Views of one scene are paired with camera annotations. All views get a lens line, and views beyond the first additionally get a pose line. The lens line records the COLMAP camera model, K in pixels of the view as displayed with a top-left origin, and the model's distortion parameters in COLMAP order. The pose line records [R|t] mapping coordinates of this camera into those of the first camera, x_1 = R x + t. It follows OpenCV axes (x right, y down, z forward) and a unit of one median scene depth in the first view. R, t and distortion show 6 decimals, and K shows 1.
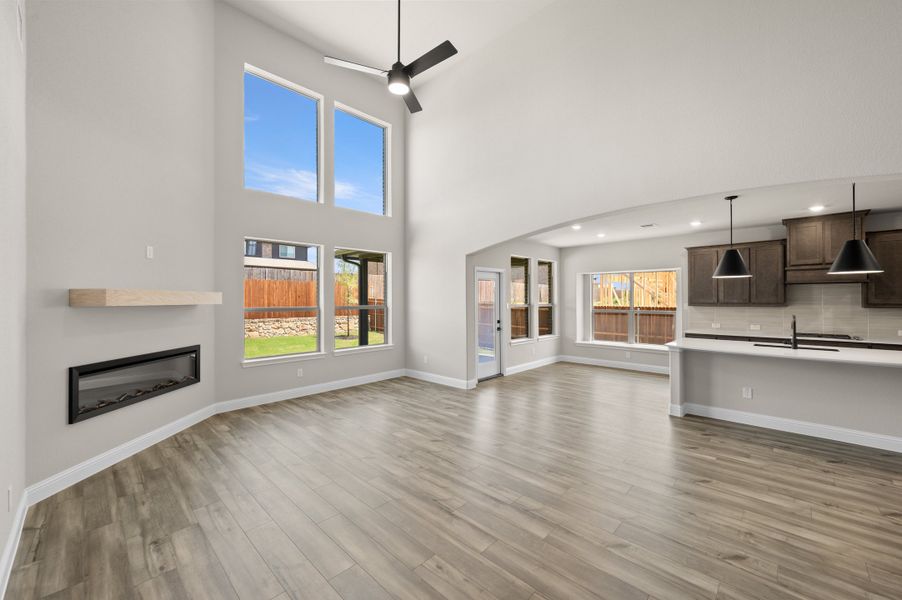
lens RADIAL K [[354.9, 0, 454.2], [0, 354.9, 297.1], [0, 0, 1]] dist [-0.000574, -0.000176]
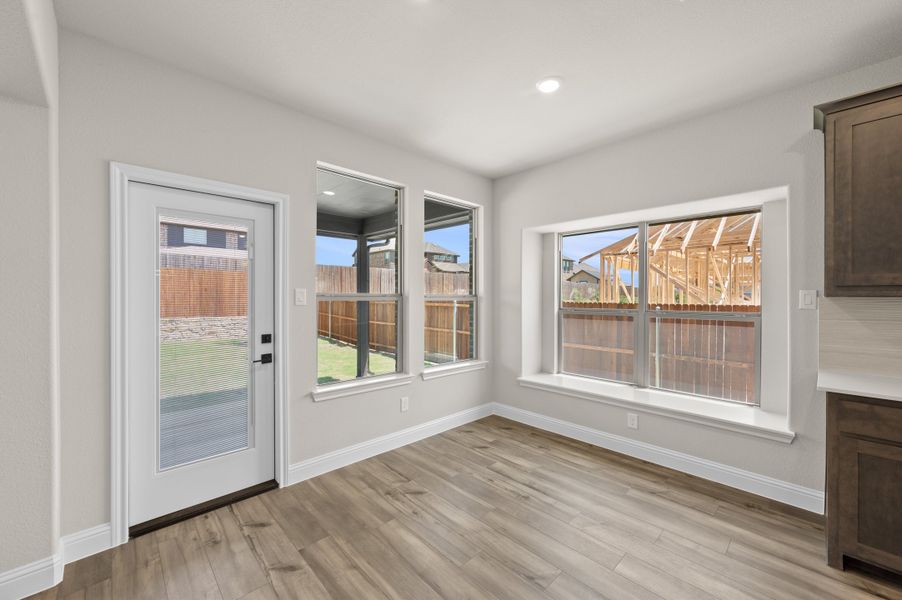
lens RADIAL K [[354.9, 0, 454.2], [0, 354.9, 297.1], [0, 0, 1]] dist [-0.000574, -0.000176]
pose [[0.999176, 0.006393, -0.040087, 0.269734], [-0.006310, 0.999978, 0.002202, 0.020346], [0.040100, -0.001947, 0.999194, 0.523534]]
